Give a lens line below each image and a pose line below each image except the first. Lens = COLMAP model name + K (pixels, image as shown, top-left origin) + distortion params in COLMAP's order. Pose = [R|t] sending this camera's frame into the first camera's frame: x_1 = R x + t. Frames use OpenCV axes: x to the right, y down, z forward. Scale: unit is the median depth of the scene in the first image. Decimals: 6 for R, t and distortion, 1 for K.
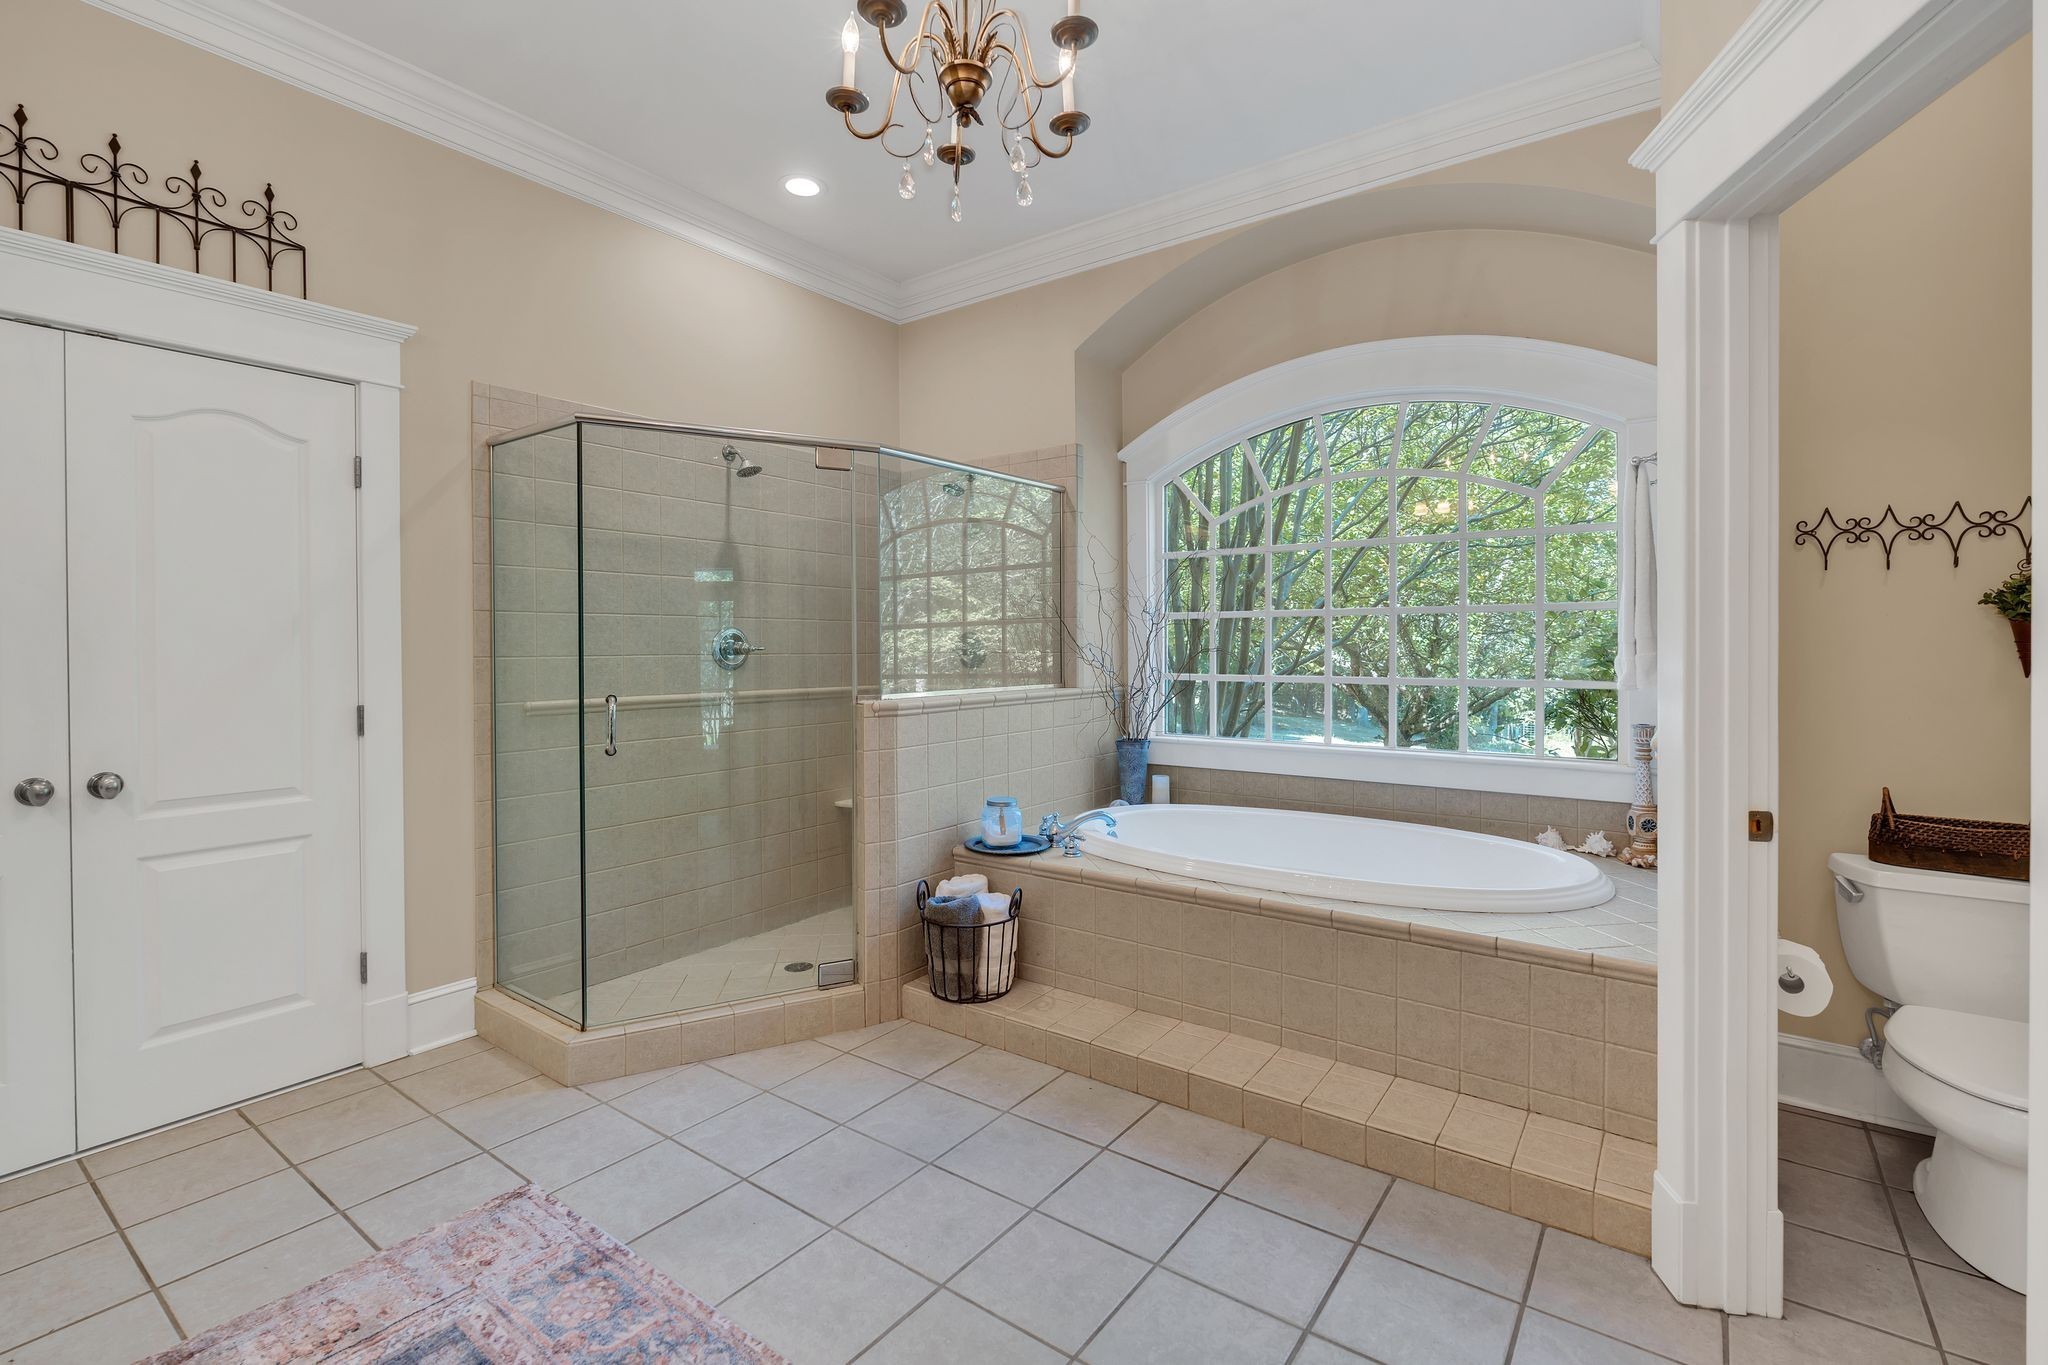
lens RADIAL K [[906.6, 0, 1036.2], [0, 906.6, 652.8], [0, 0, 1]] dist [-0.002423, -0.000237]
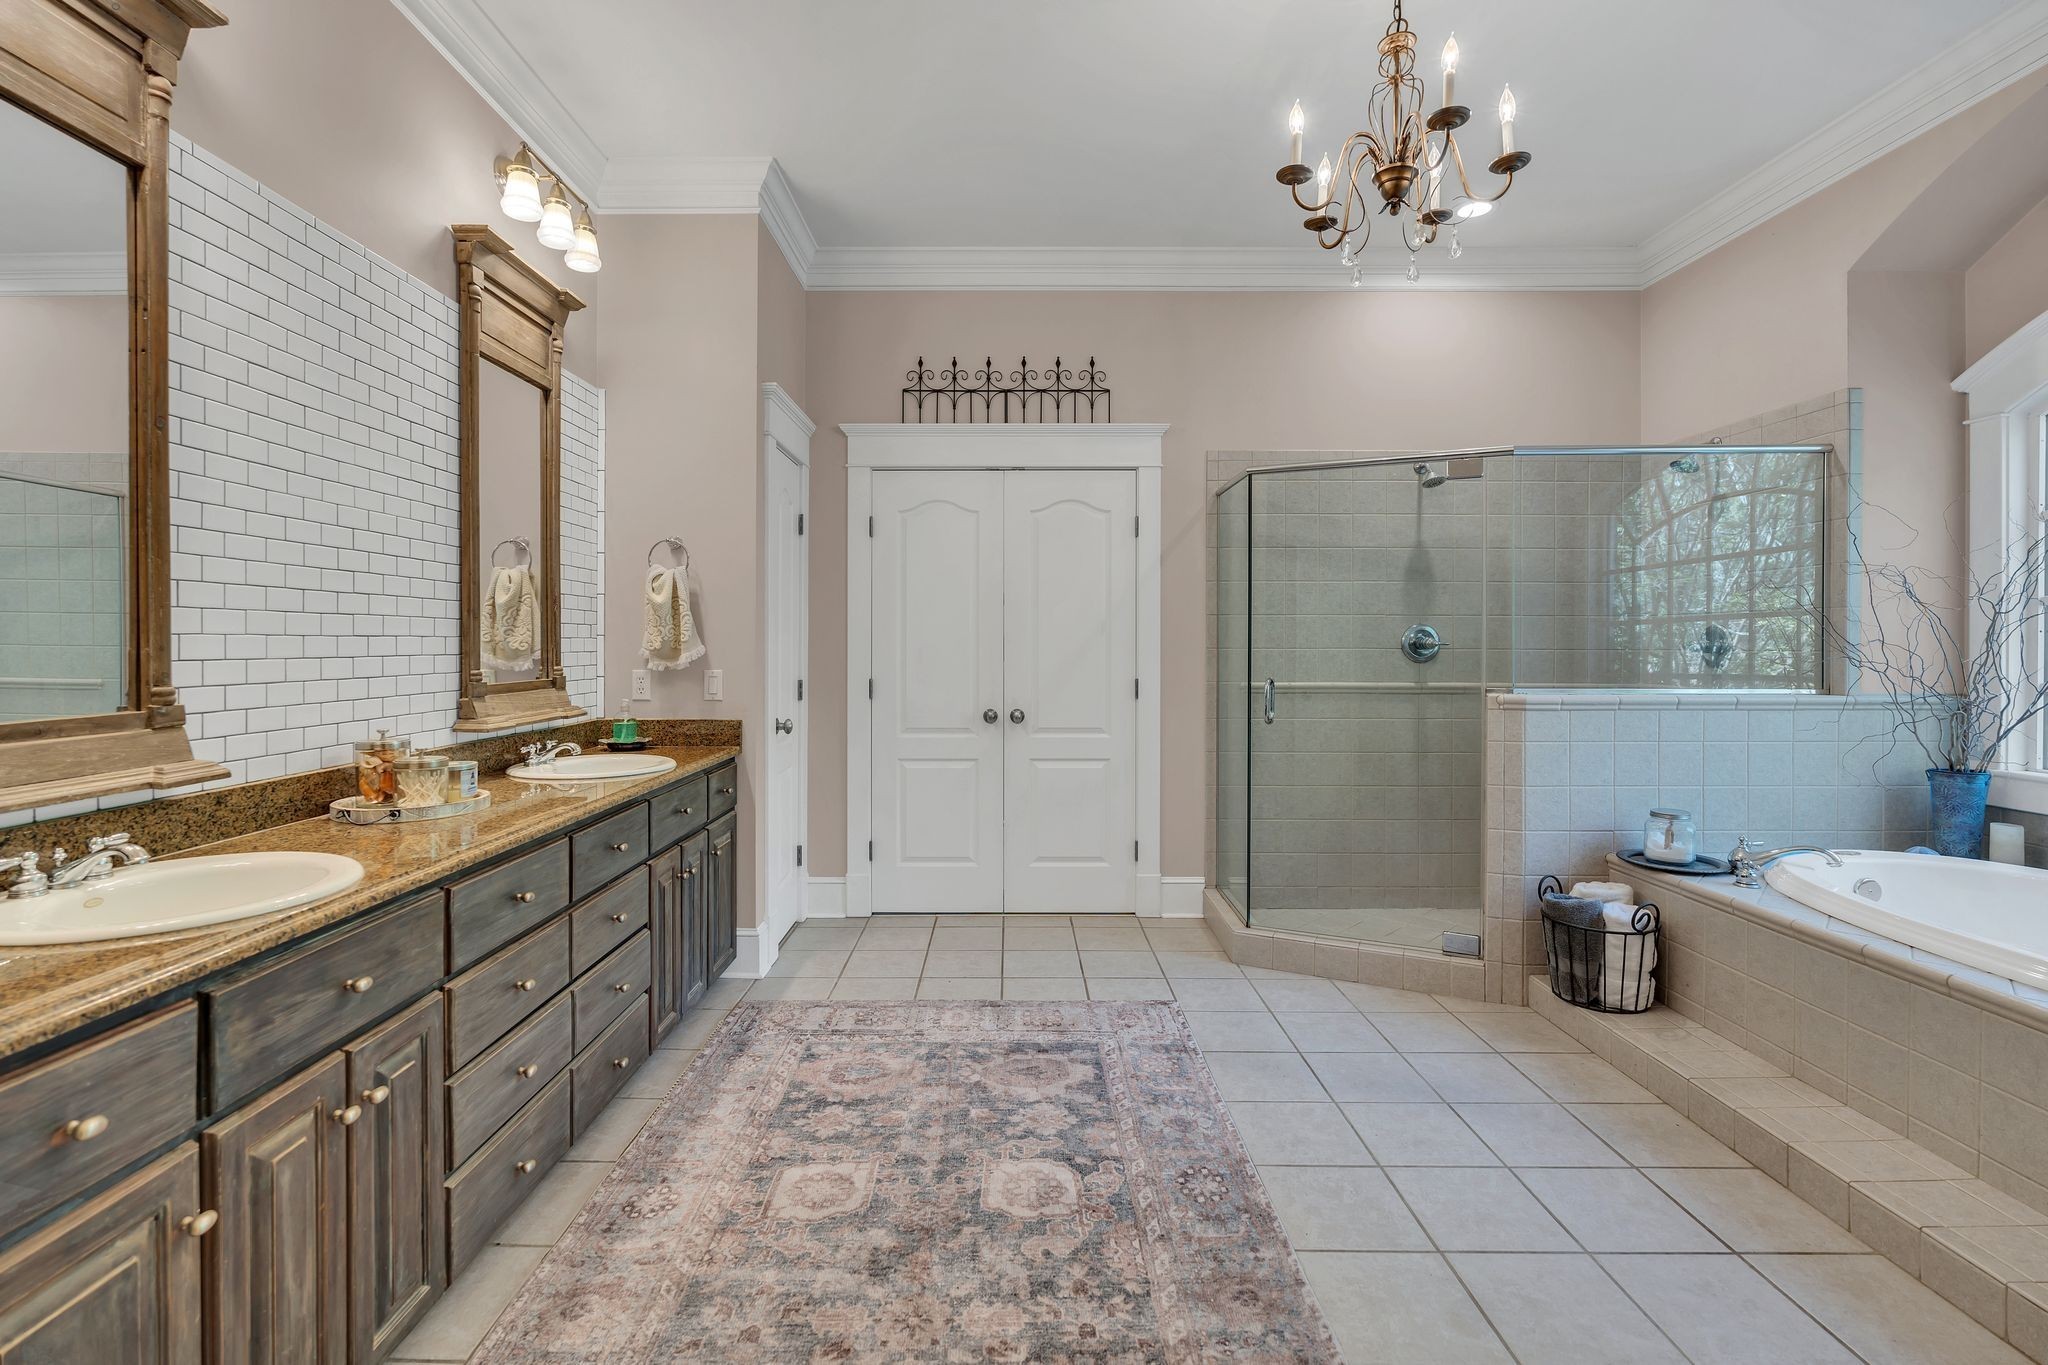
lens RADIAL K [[931.2, 0, 1038.6], [0, 931.2, 643.2], [0, 0, 1]] dist [-0.001551, -0.000362]
pose [[0.606377, 0.005997, -0.795154, 0.368992], [-0.009757, 0.999952, 0.000101, -0.000484], [0.795117, 0.007697, 0.606407, -0.079413]]
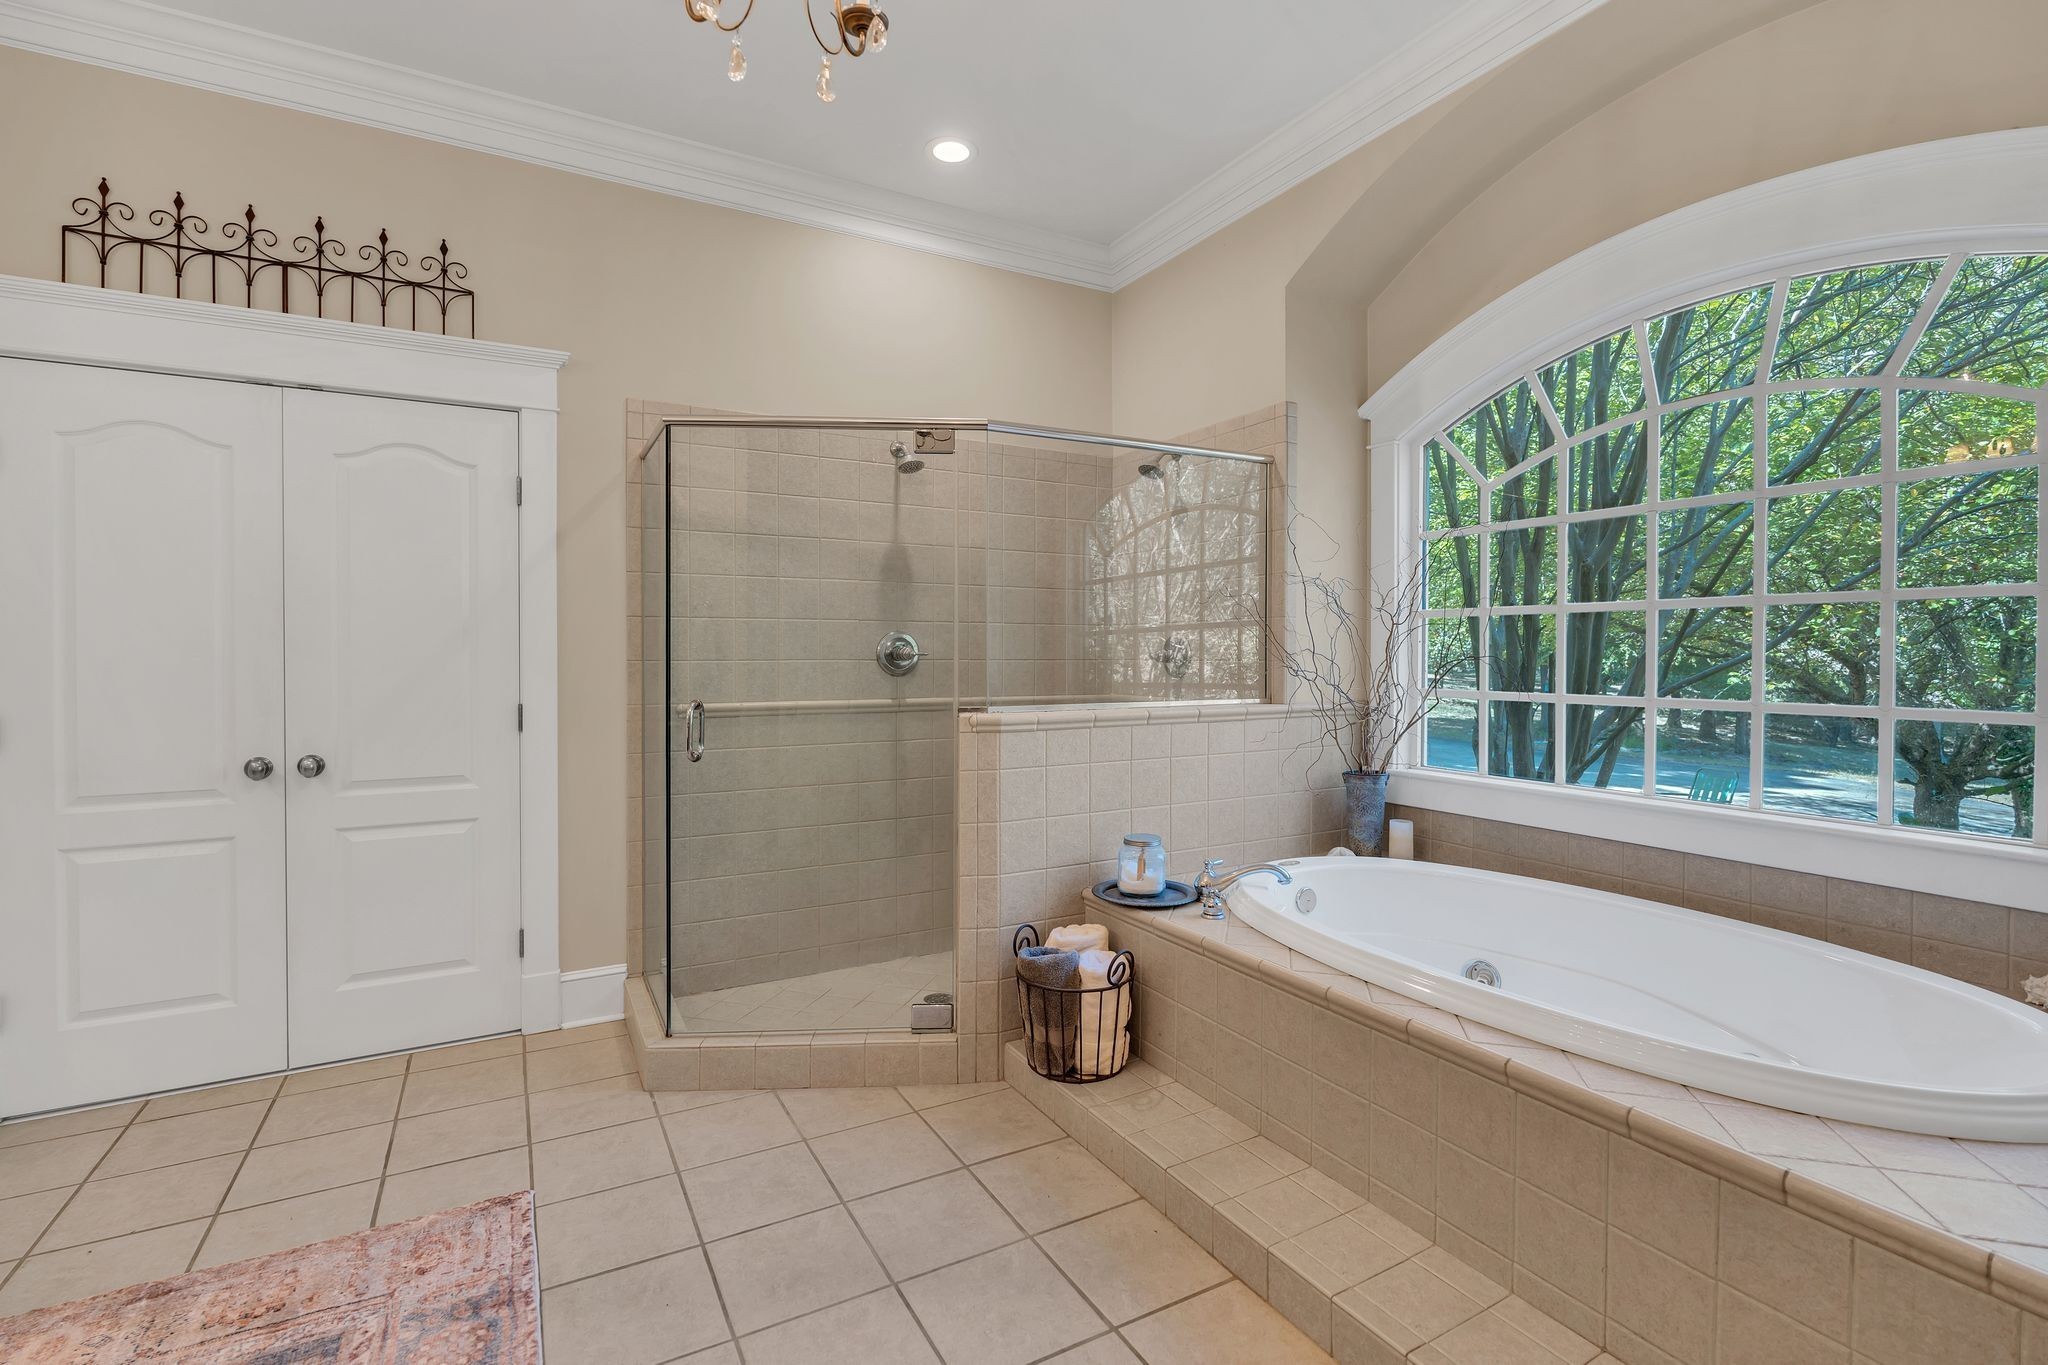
lens RADIAL K [[918.2, 0, 1025.6], [0, 918.2, 663.7], [0, 0, 1]] dist [-0.003284, 0.000227]
pose [[0.907243, 0.008495, -0.420521, 0.251034], [-0.006525, 0.999960, 0.006124, -0.001189], [0.420556, -0.002812, 0.907262, 0.226964]]
